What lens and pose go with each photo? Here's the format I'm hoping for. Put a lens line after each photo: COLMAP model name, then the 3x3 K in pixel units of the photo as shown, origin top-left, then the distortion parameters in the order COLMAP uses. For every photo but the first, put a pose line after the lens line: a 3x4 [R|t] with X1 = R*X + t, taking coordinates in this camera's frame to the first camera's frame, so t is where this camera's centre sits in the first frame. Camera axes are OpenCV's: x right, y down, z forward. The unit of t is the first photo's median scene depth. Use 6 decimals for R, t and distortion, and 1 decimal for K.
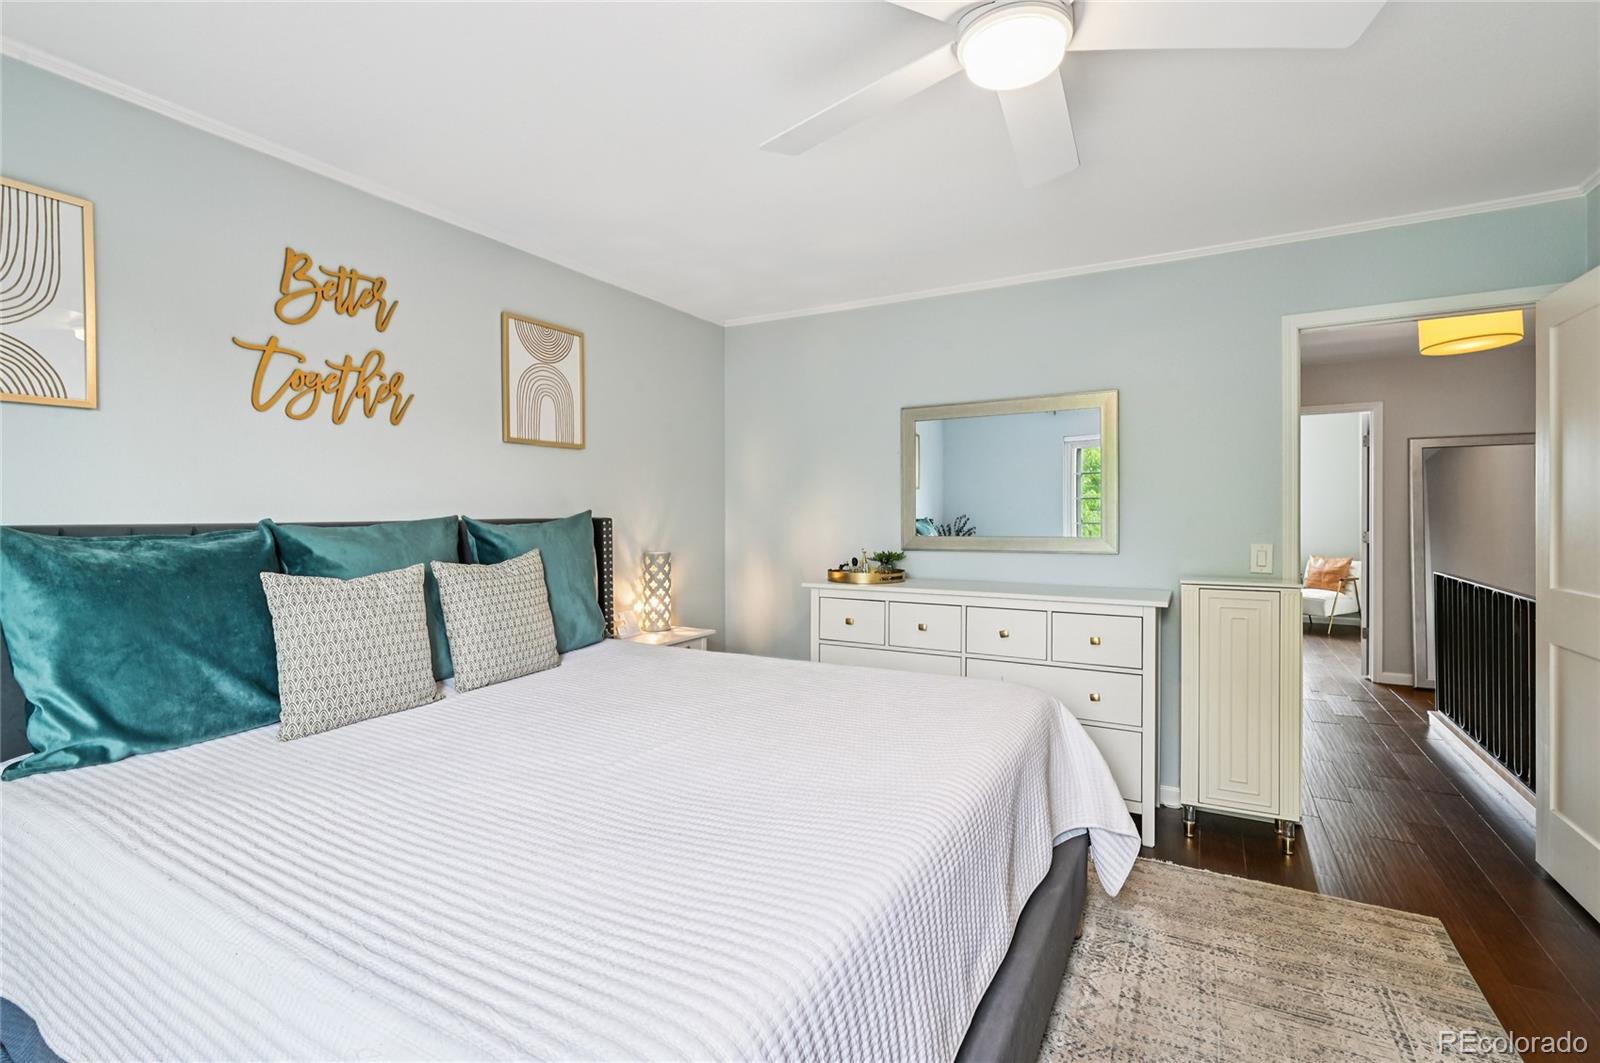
lens RADIAL K [[720.2, 0, 792.1], [0, 720.2, 521.7], [0, 0, 1]] dist [-0.001892, -0.000242]
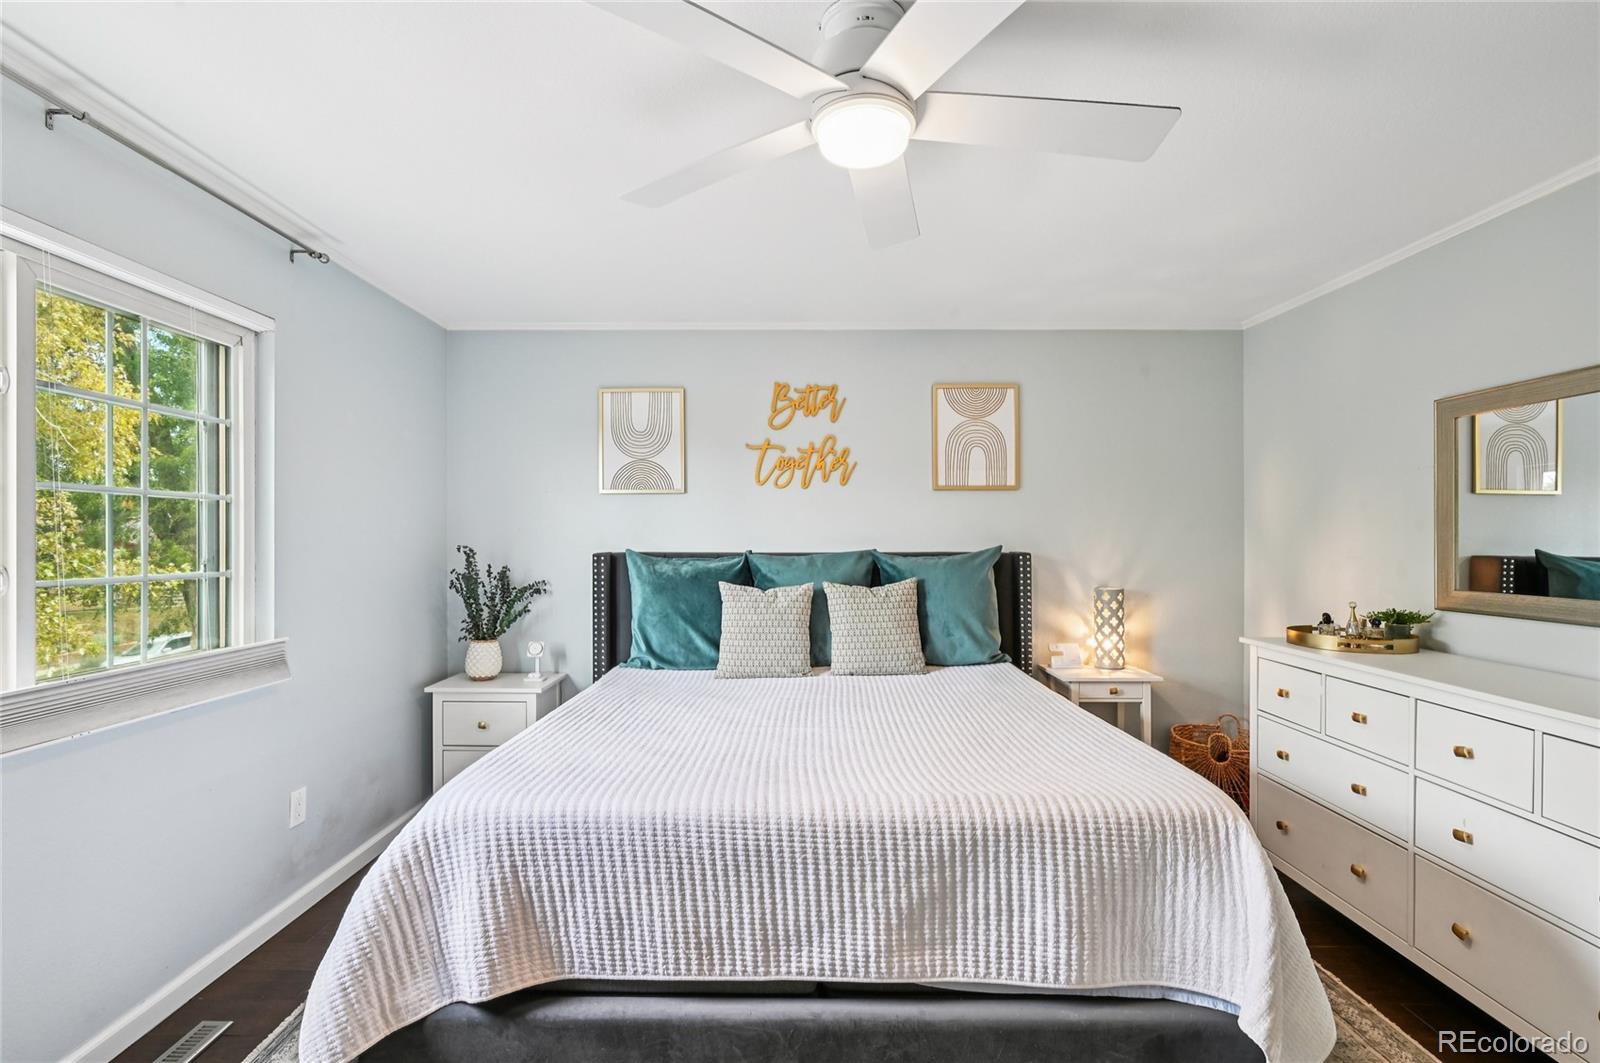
lens RADIAL K [[737.7, 0, 803.9], [0, 737.7, 536.7], [0, 0, 1]] dist [-0.000068, -0.000019]
pose [[0.503320, 0.009535, -0.864048, 0.712429], [-0.014616, 0.999890, 0.002520, -0.036363], [0.863977, 0.011360, 0.503404, 0.205196]]
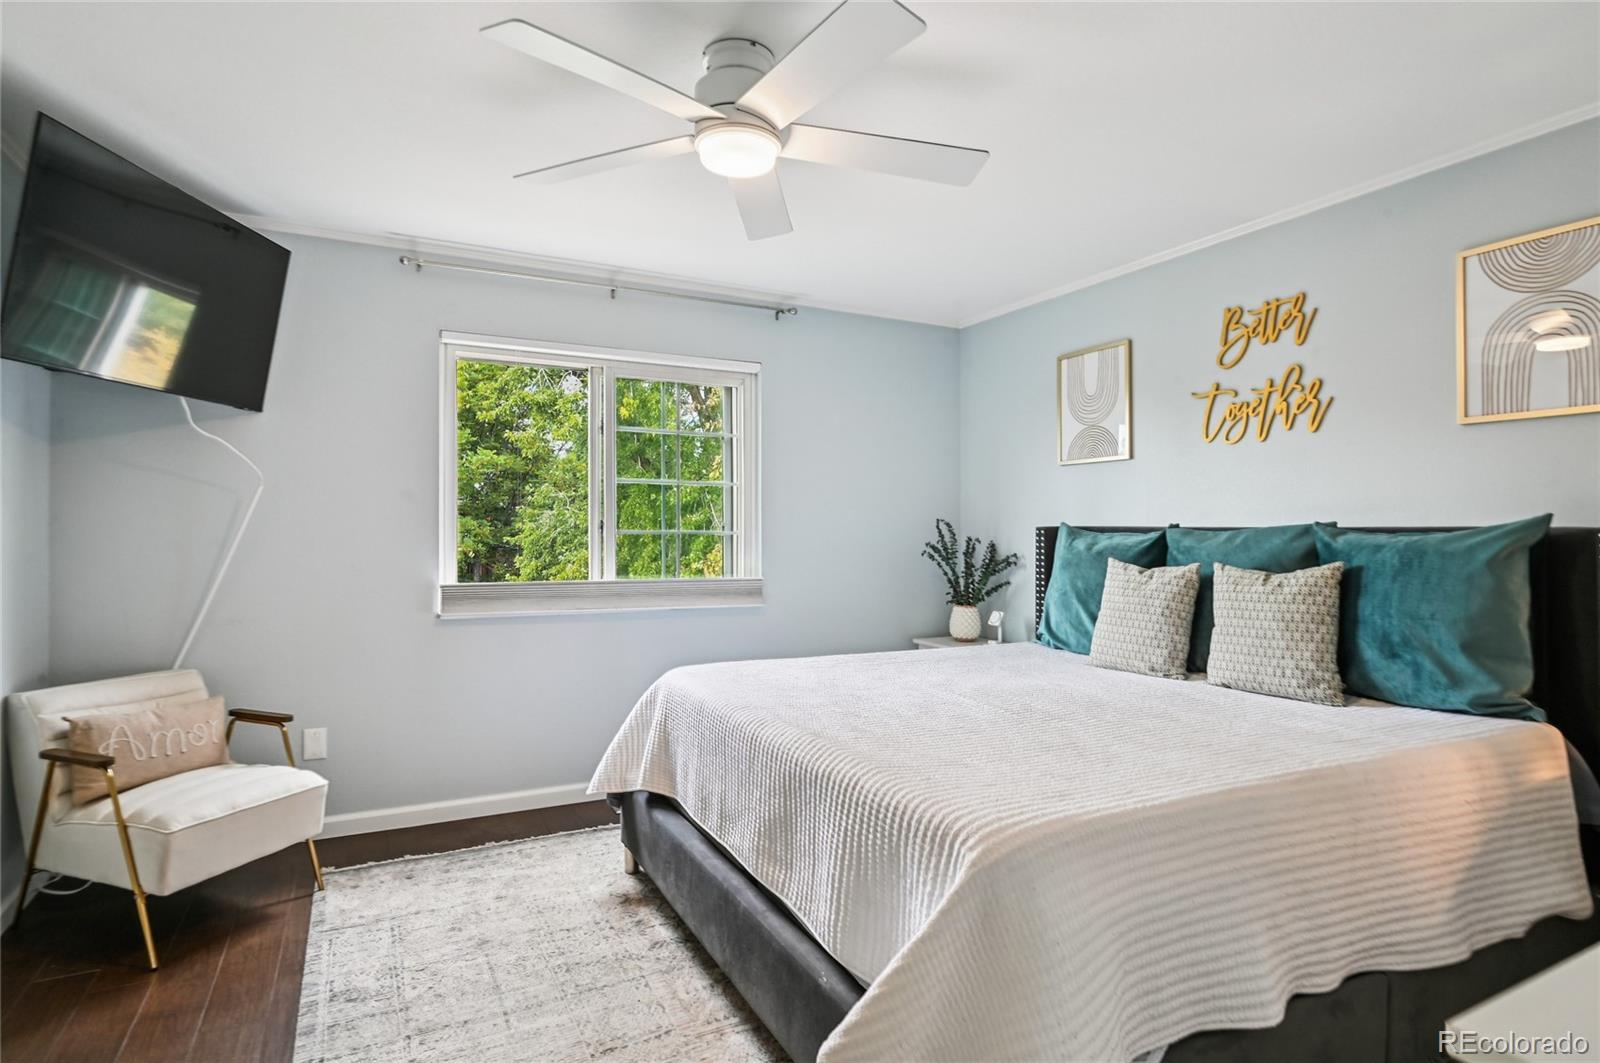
lens RADIAL K [[849.1, 0, 800.0], [0, 849.1, 531.5], [0, 0, 1]] dist [0.000072, 0.000039]
pose [[-0.544059, 0.010702, -0.838979, 0.885595], [-0.009083, 0.999785, 0.018644, -0.010974], [0.838998, 0.017764, -0.543845, 1.100319]]
